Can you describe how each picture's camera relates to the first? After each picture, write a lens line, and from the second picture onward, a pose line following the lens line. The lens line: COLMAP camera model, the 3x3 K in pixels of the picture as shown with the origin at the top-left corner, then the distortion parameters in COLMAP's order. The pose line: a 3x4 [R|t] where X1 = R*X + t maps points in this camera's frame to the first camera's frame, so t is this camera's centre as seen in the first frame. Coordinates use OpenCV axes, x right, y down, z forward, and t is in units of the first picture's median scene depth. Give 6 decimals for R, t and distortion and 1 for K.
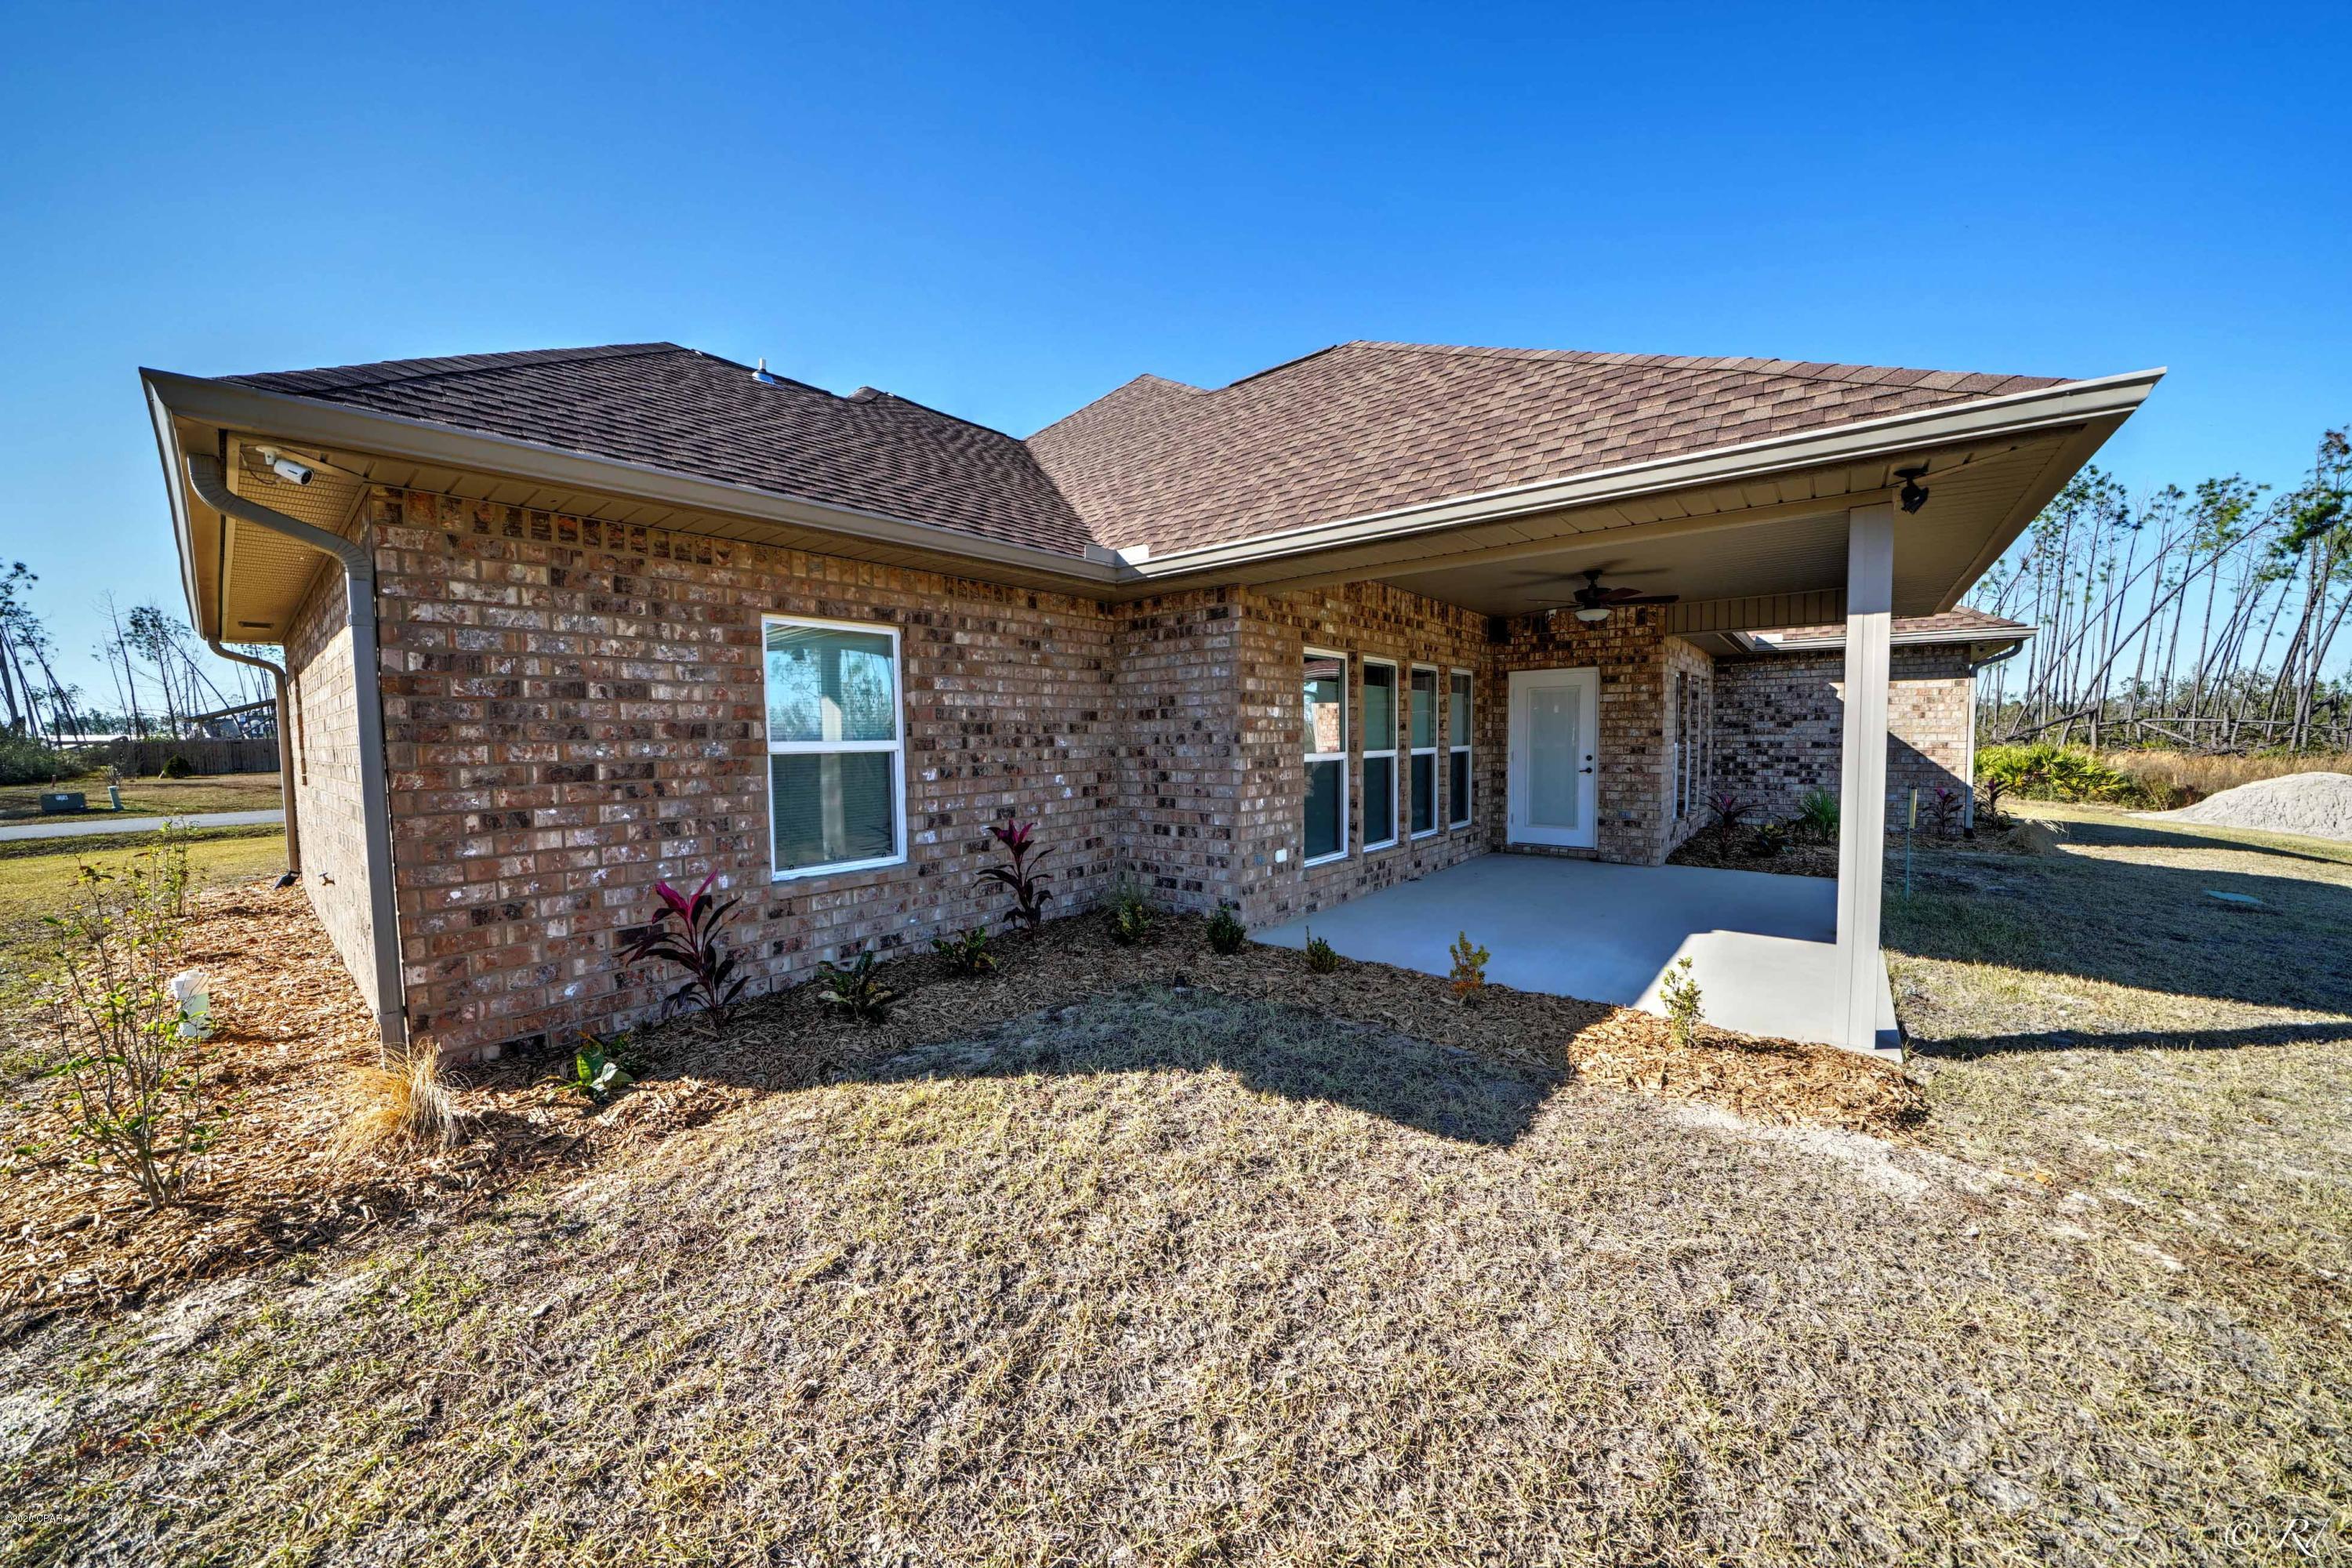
lens RADIAL K [[818.0, 0, 1174.8], [0, 818.0, 803.8], [0, 0, 1]] dist [-0.025847, 0.002633]
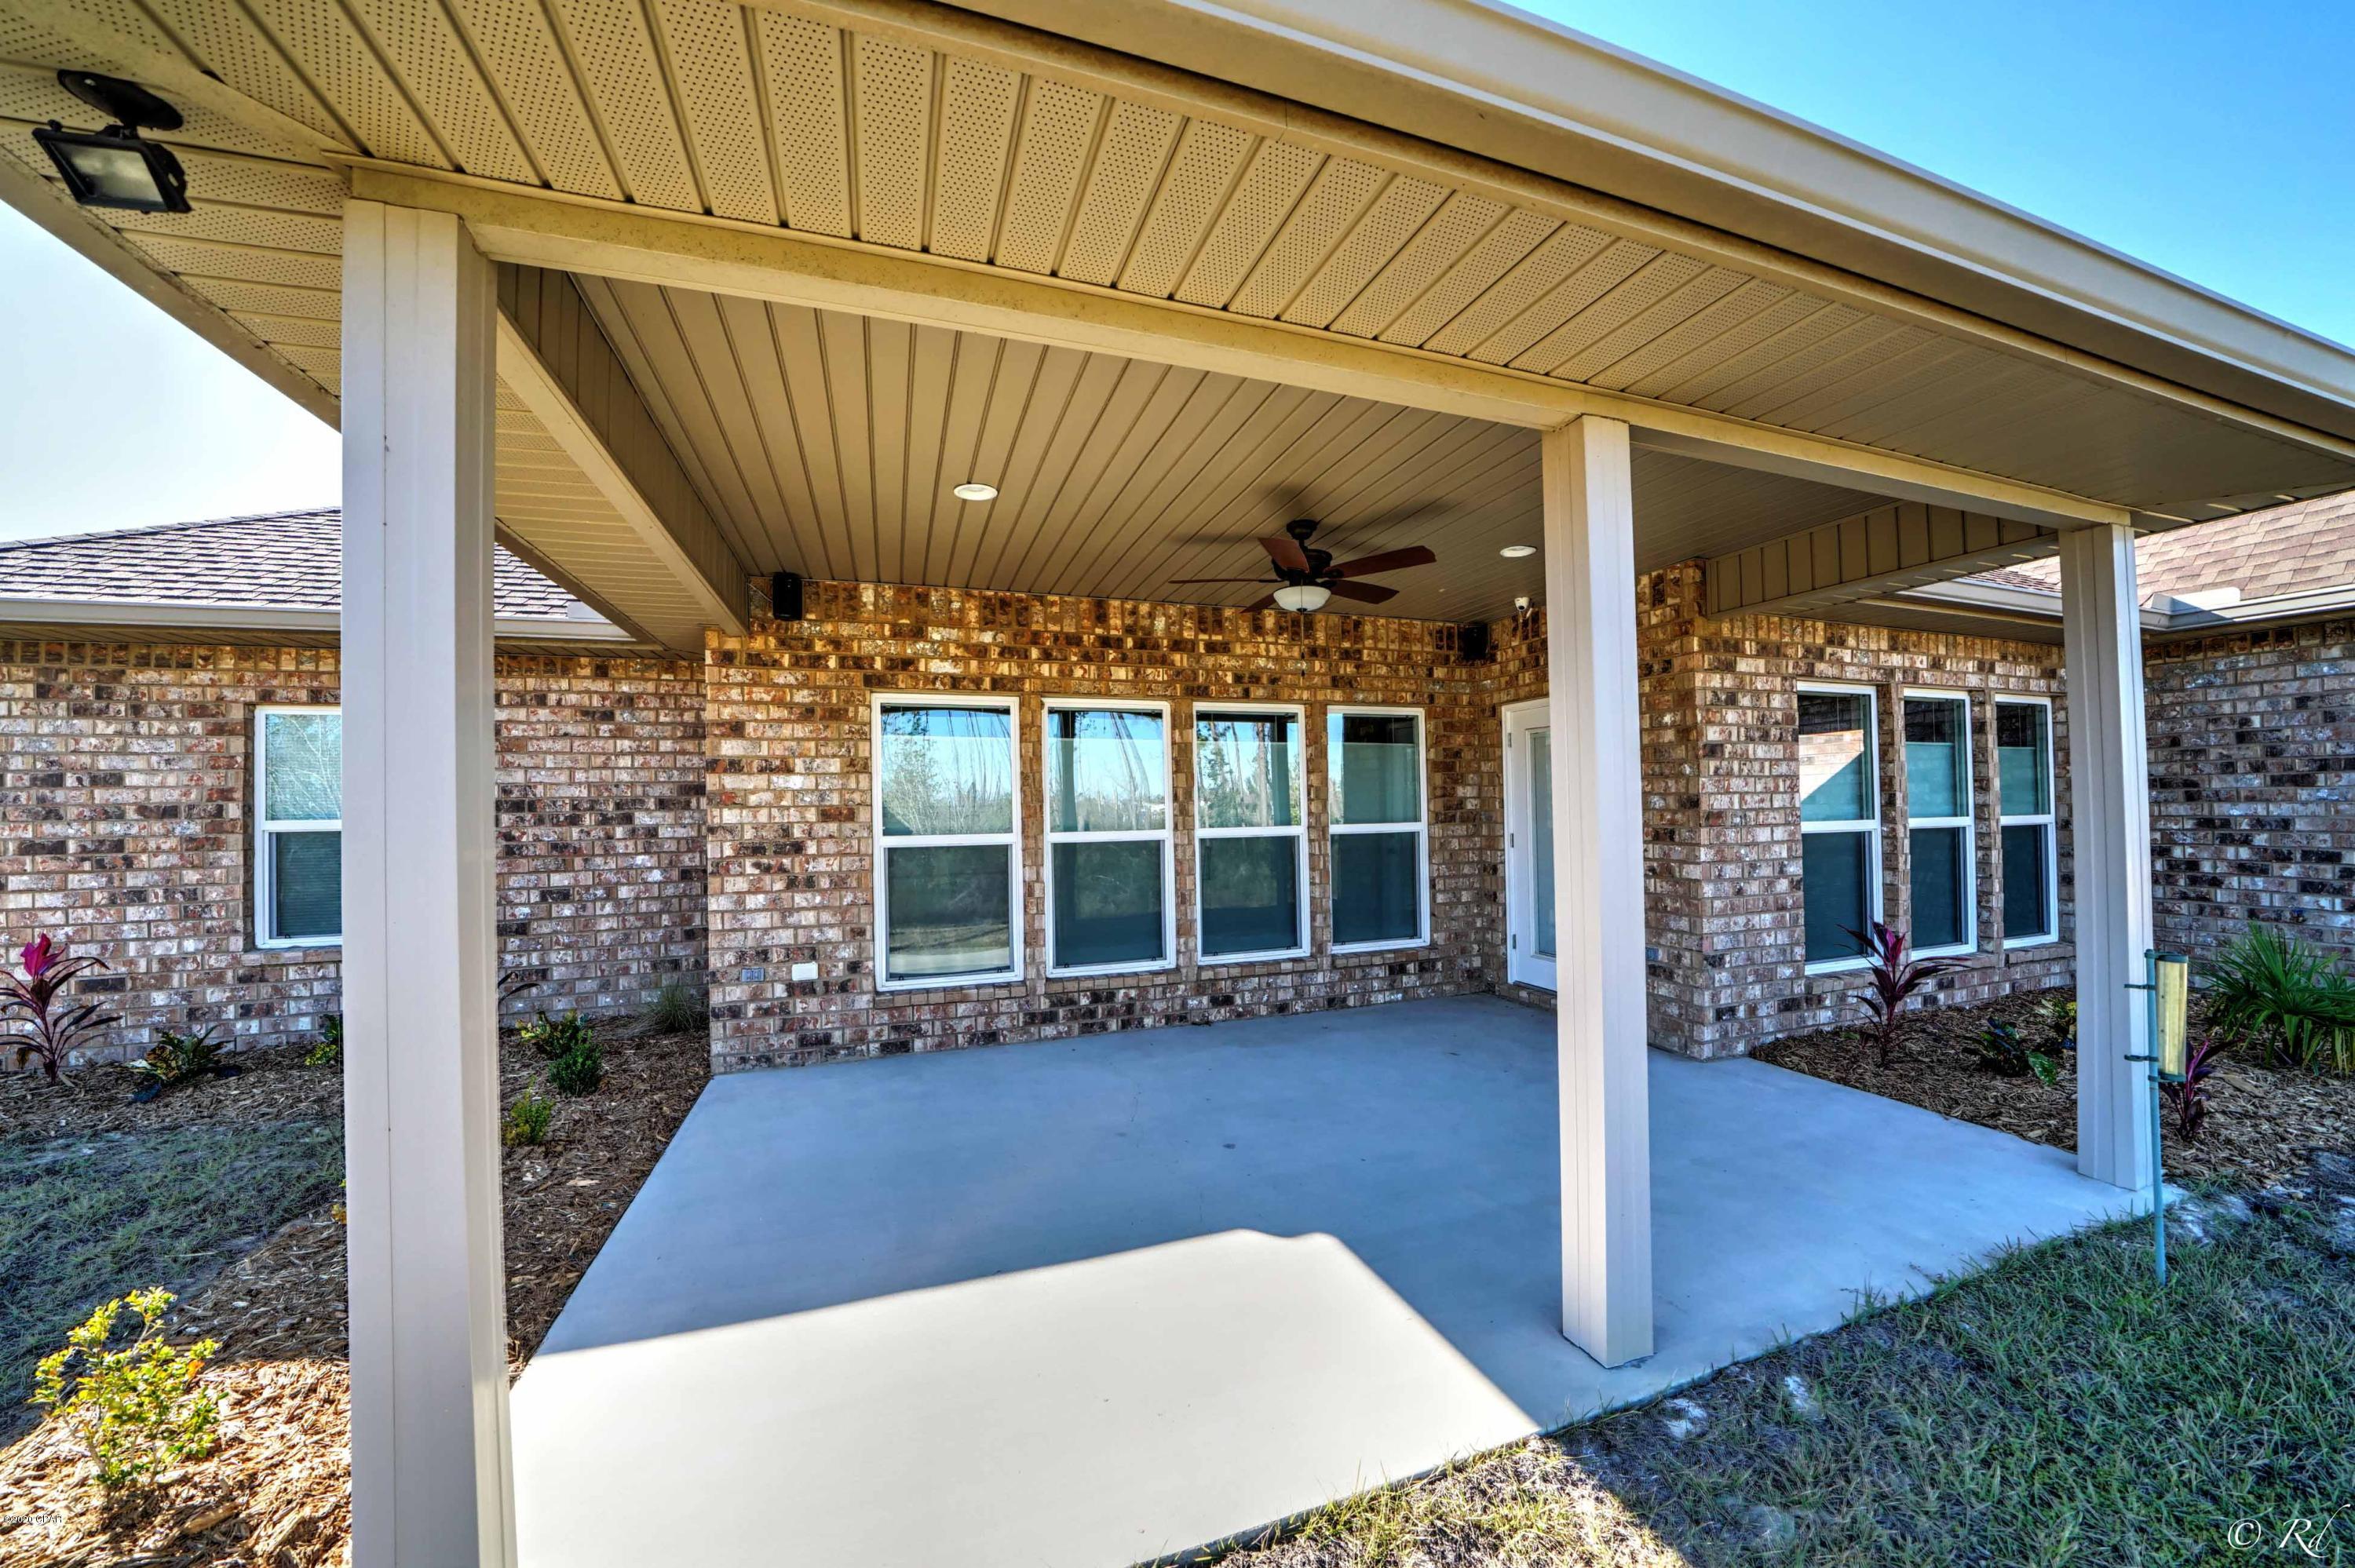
lens RADIAL K [[818.9, 0, 1156.8], [0, 818.9, 817.3], [0, 0, 1]] dist [-0.025847, 0.002633]
pose [[0.851658, 0.006706, -0.524054, 1.136486], [-0.038962, 0.997961, -0.050549, -0.076332], [0.522647, 0.063468, 0.850183, 0.739864]]
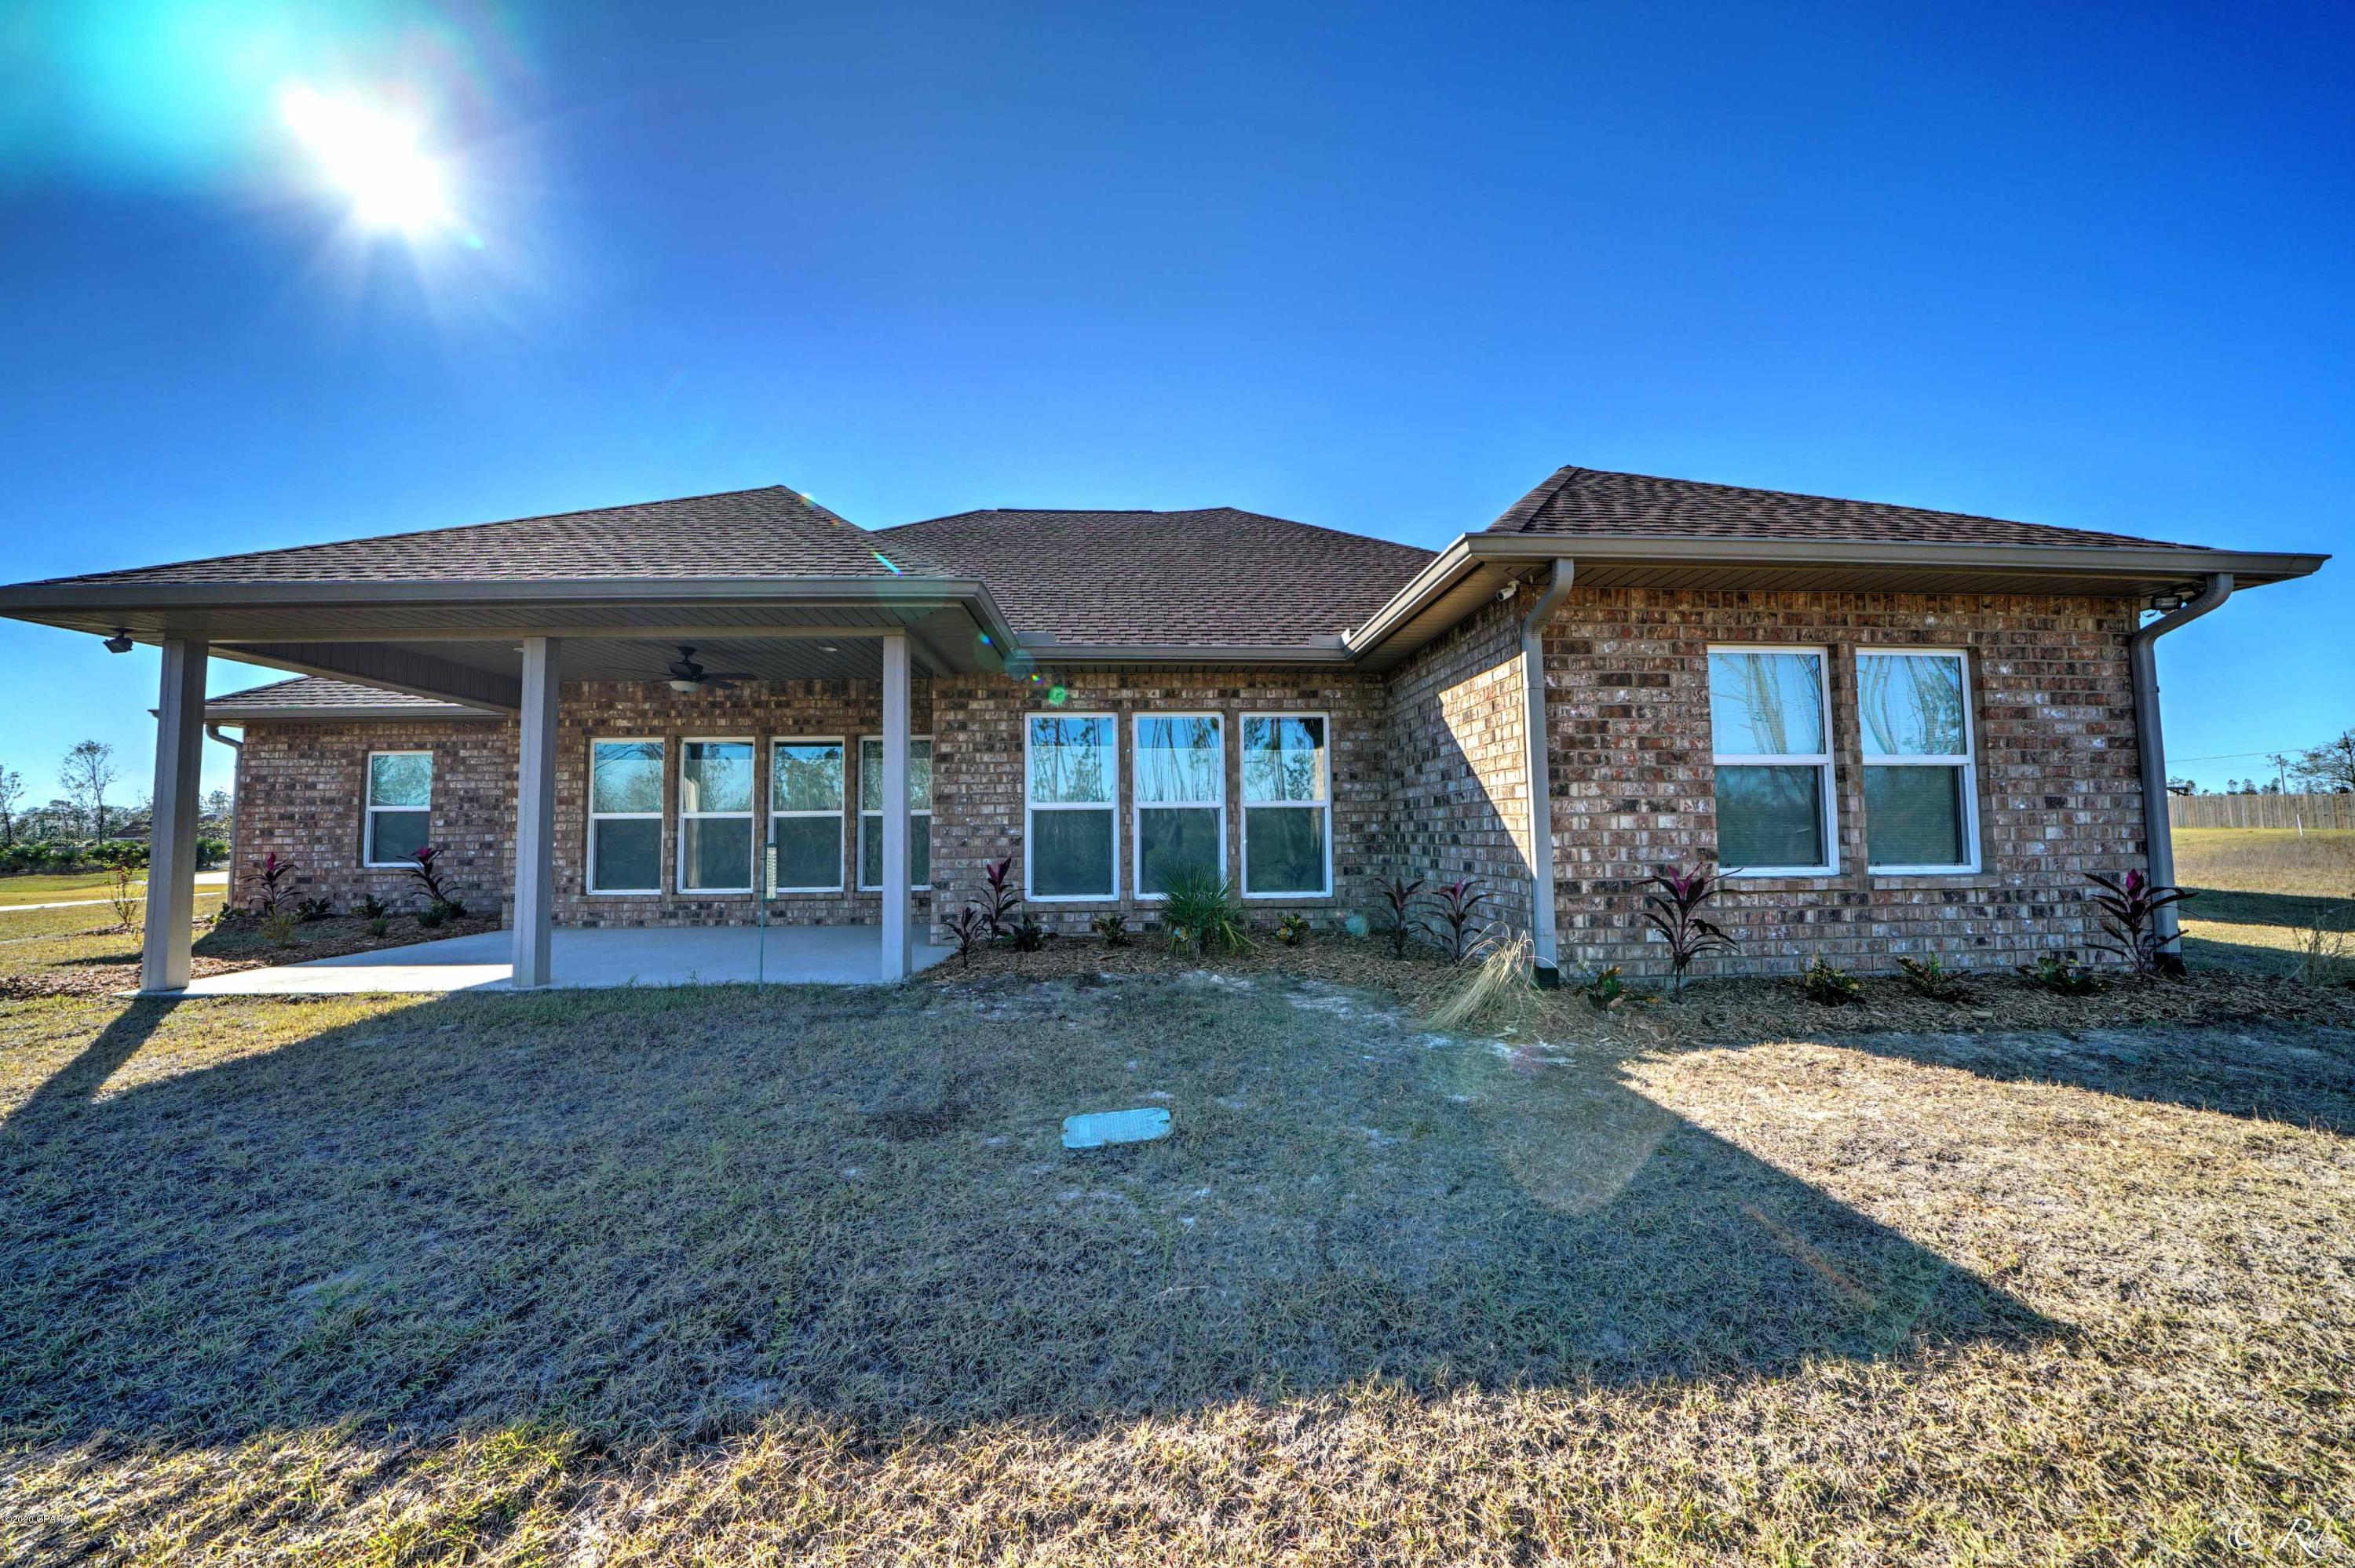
lens RADIAL K [[818.9, 0, 1158.6], [0, 818.9, 804.2], [0, 0, 1]] dist [-0.025847, 0.002633]
pose [[0.672035, -0.020280, -0.740241, 2.781577], [-0.058916, 0.994992, -0.080747, -0.031049], [0.738172, 0.097877, 0.667475, 1.175584]]
